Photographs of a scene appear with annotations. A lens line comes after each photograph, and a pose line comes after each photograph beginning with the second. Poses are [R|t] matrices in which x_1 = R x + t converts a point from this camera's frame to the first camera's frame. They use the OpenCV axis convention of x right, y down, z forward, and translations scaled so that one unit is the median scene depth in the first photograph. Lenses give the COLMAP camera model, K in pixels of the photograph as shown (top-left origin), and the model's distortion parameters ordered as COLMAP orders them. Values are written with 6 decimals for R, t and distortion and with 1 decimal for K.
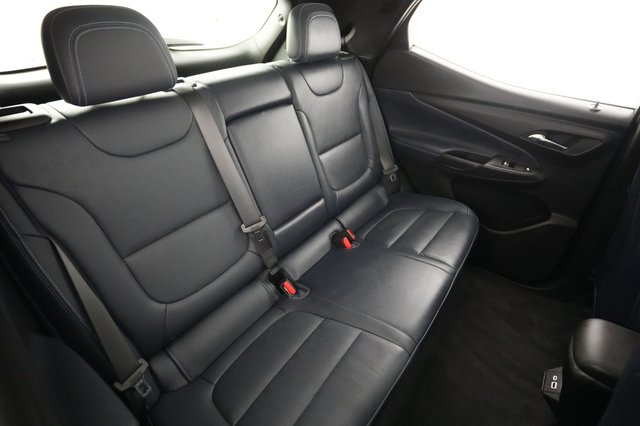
lens RADIAL K [[324.5, 0, 320.0], [0, 324.5, 213.0], [0, 0, 1]] dist [0.002109, 0.000336]
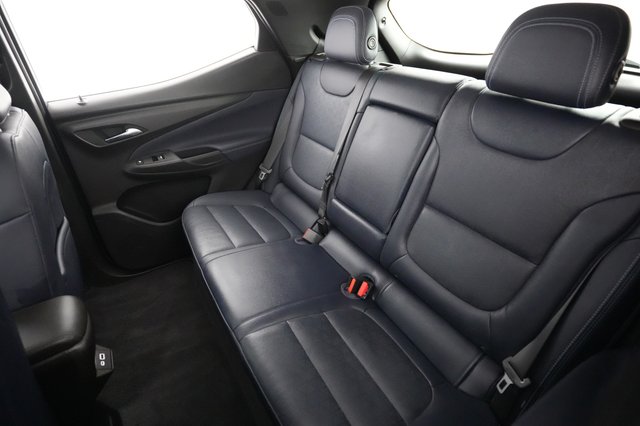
lens RADIAL K [[329.9, 0, 320.0], [0, 329.9, 213.0], [0, 0, 1]] dist [0.022175, 0.000470]
pose [[-0.368955, 0.488803, -0.790534, 0.817861], [-0.500260, 0.612396, 0.612137, -0.592922], [0.783334, 0.621323, 0.018582, 0.931516]]
